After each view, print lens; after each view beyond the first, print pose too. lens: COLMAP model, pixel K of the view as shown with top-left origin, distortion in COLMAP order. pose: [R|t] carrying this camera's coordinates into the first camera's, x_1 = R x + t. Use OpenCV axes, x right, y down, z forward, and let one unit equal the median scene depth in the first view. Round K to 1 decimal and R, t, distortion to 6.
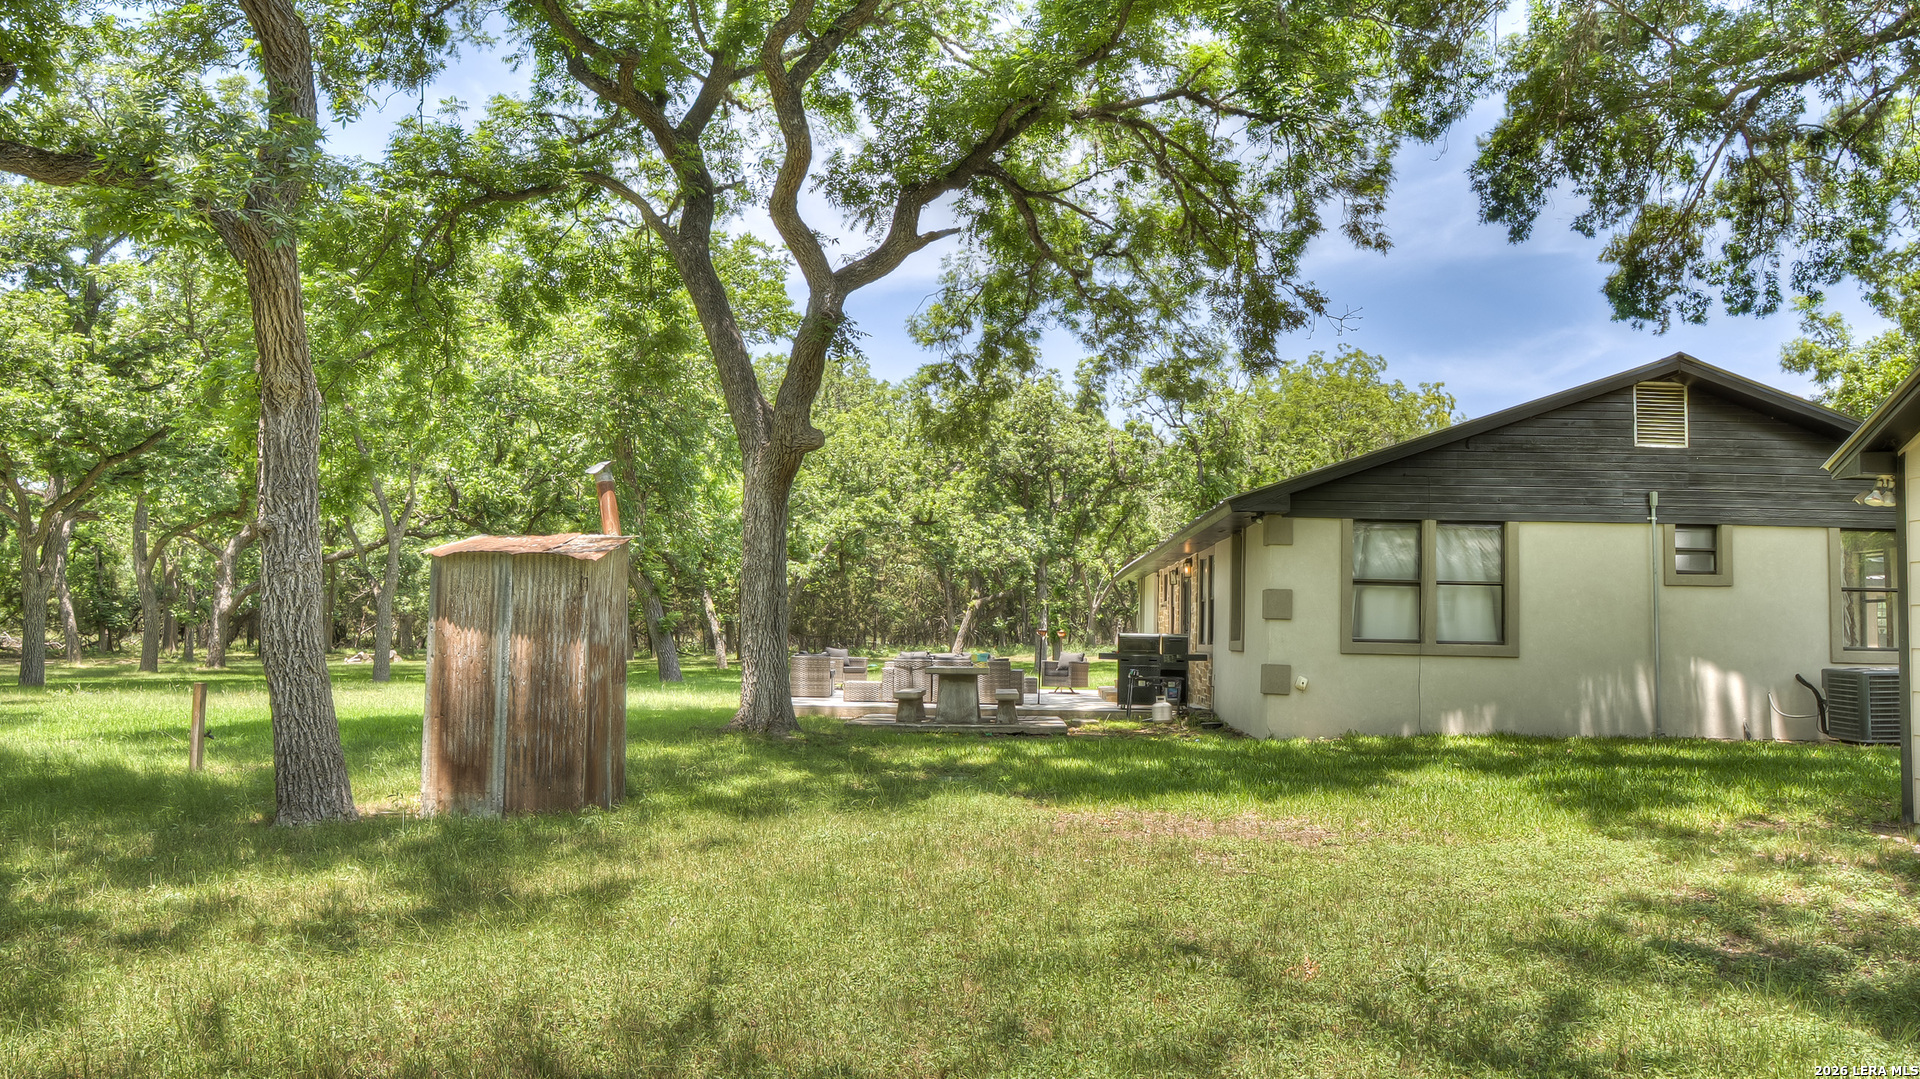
lens RADIAL K [[1344.7, 0, 961.0], [0, 1344.7, 541.2], [0, 0, 1]] dist [-0.109229, 0.070964]
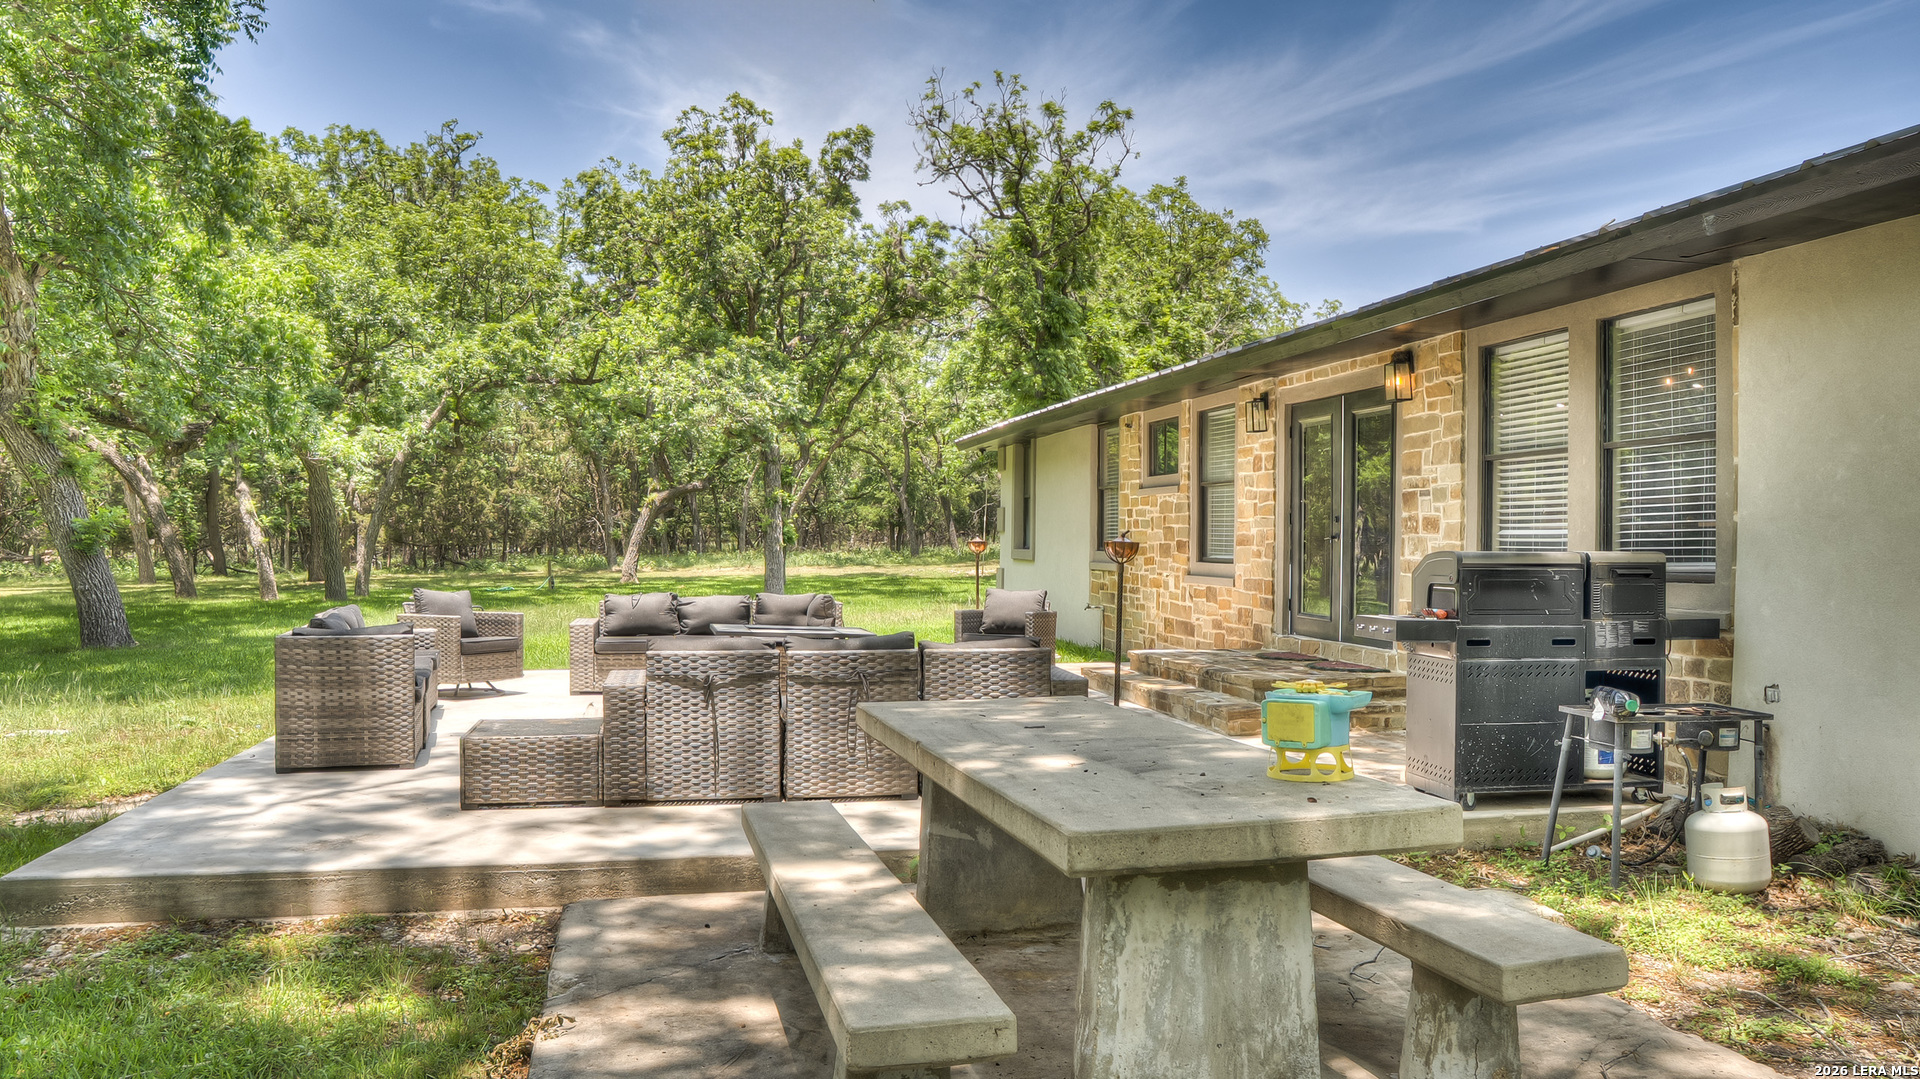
lens RADIAL K [[1344.7, 0, 962.4], [0, 1344.7, 536.6], [0, 0, 1]] dist [-0.109229, 0.070964]
pose [[0.963555, -0.012005, 0.267241, -0.029208], [-0.006661, 0.997606, 0.068831, 0.022117], [-0.267428, -0.068103, 0.961168, 0.350472]]
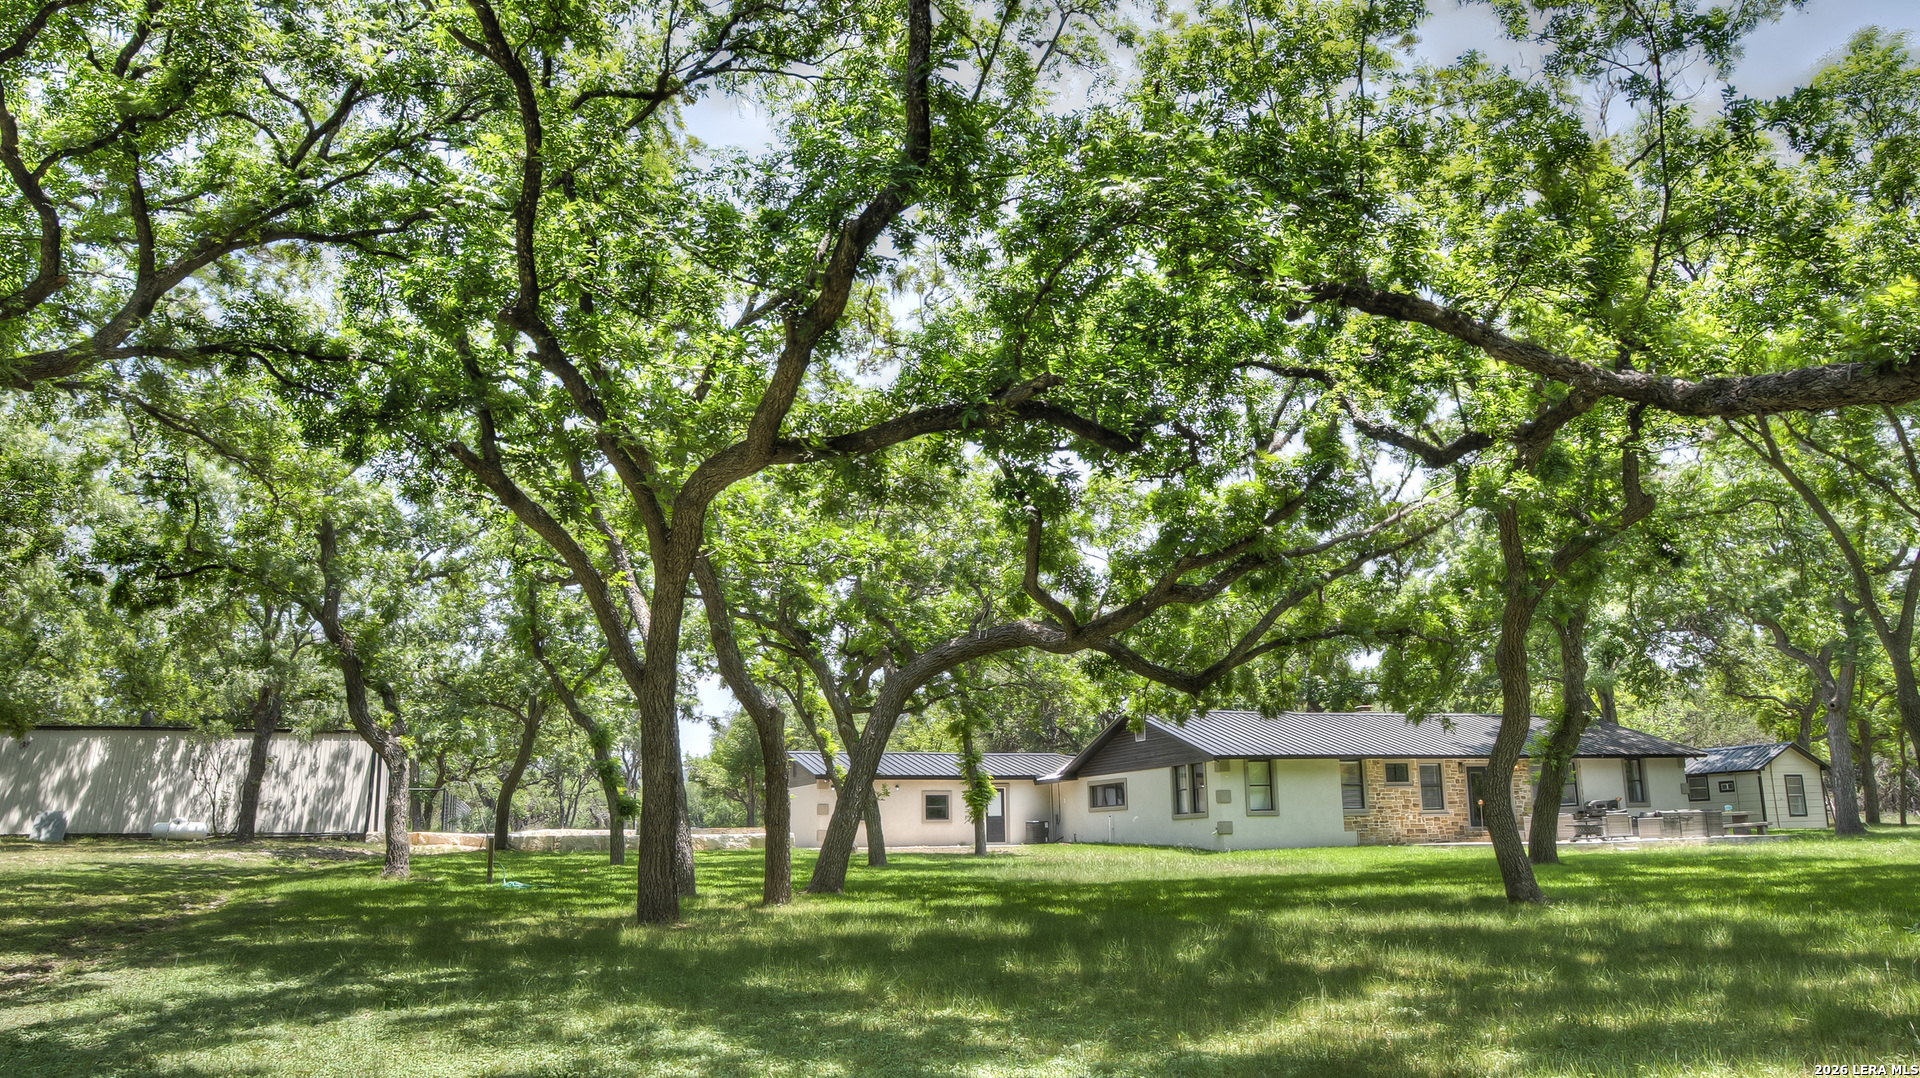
lens RADIAL K [[1344.7, 0, 962.3], [0, 1344.7, 525.3], [0, 0, 1]] dist [-0.109229, 0.070964]
pose [[-0.392790, 0.193586, 0.899022, -0.580523], [-0.057310, 0.970540, -0.234025, 0.081497], [-0.917841, -0.143446, -0.370124, 1.177837]]
